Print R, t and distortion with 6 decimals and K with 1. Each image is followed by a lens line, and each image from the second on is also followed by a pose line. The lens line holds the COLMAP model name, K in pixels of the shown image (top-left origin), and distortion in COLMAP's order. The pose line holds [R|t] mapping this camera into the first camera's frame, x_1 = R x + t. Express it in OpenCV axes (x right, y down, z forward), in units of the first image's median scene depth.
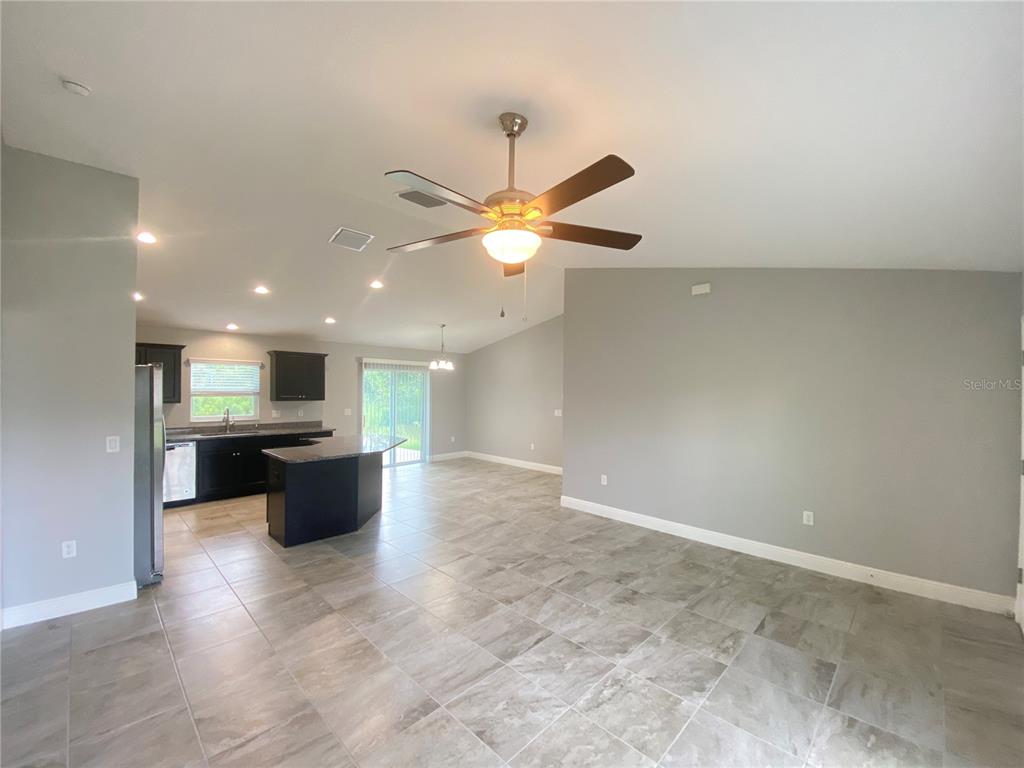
lens RADIAL K [[417.0, 0, 507.3], [0, 417.0, 386.9], [0, 0, 1]] dist [-0.001364, -0.000262]
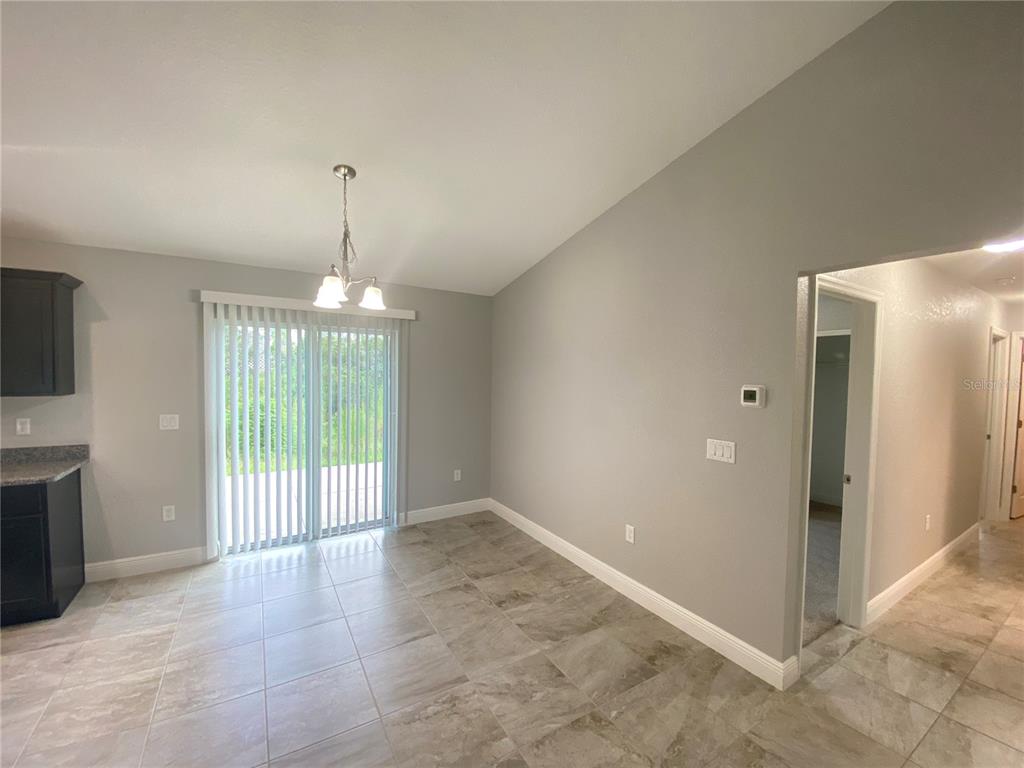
lens RADIAL K [[416.8, 0, 510.5], [0, 416.8, 390.1], [0, 0, 1]] dist [-0.006512, -0.000306]
pose [[0.973445, 0.020084, -0.228039, 0.050196], [-0.009016, 0.998735, 0.049476, 0.006277], [0.228744, -0.046106, 0.972394, 0.776054]]
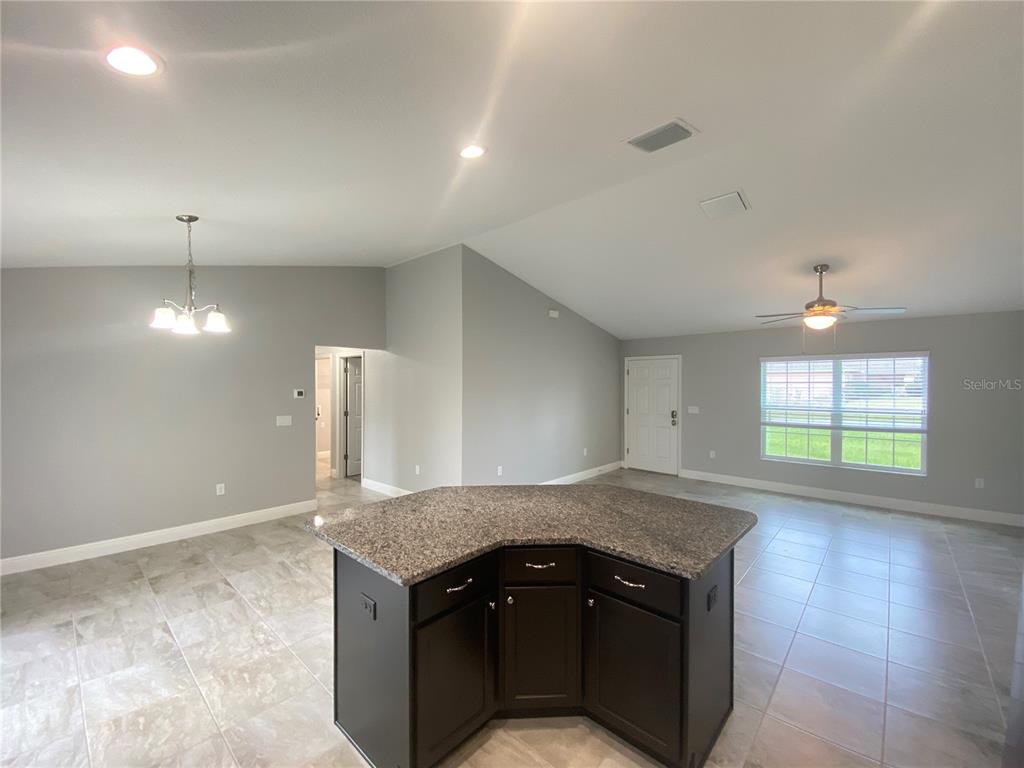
lens RADIAL K [[417.0, 0, 507.3], [0, 417.0, 386.9], [0, 0, 1]] dist [-0.001364, -0.000262]
pose [[-0.053819, -0.012392, 0.998474, -0.619437], [-0.008150, 0.999895, 0.011971, 0.000747], [-0.998517, -0.007493, -0.053914, 0.798236]]
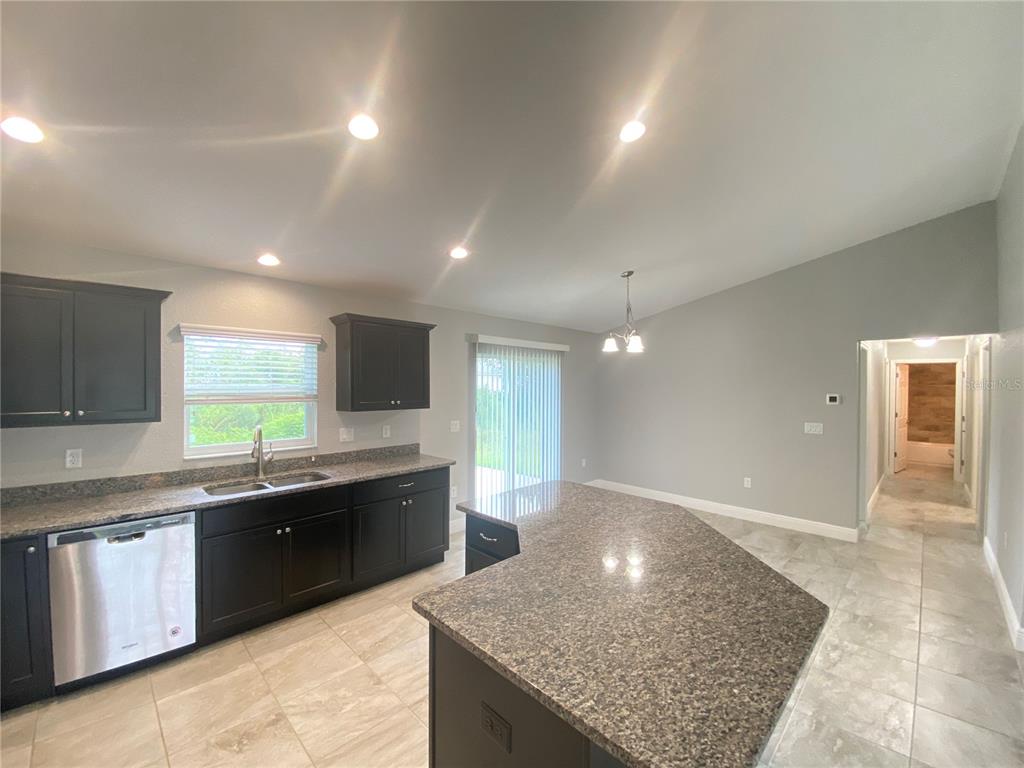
lens RADIAL K [[417.0, 0, 507.3], [0, 417.0, 386.9], [0, 0, 1]] dist [-0.001364, -0.000262]
pose [[0.999993, -0.000919, -0.003536, -0.352399], [0.000961, 0.999928, 0.011965, -0.002818], [0.003525, -0.011969, 0.999922, 0.476210]]
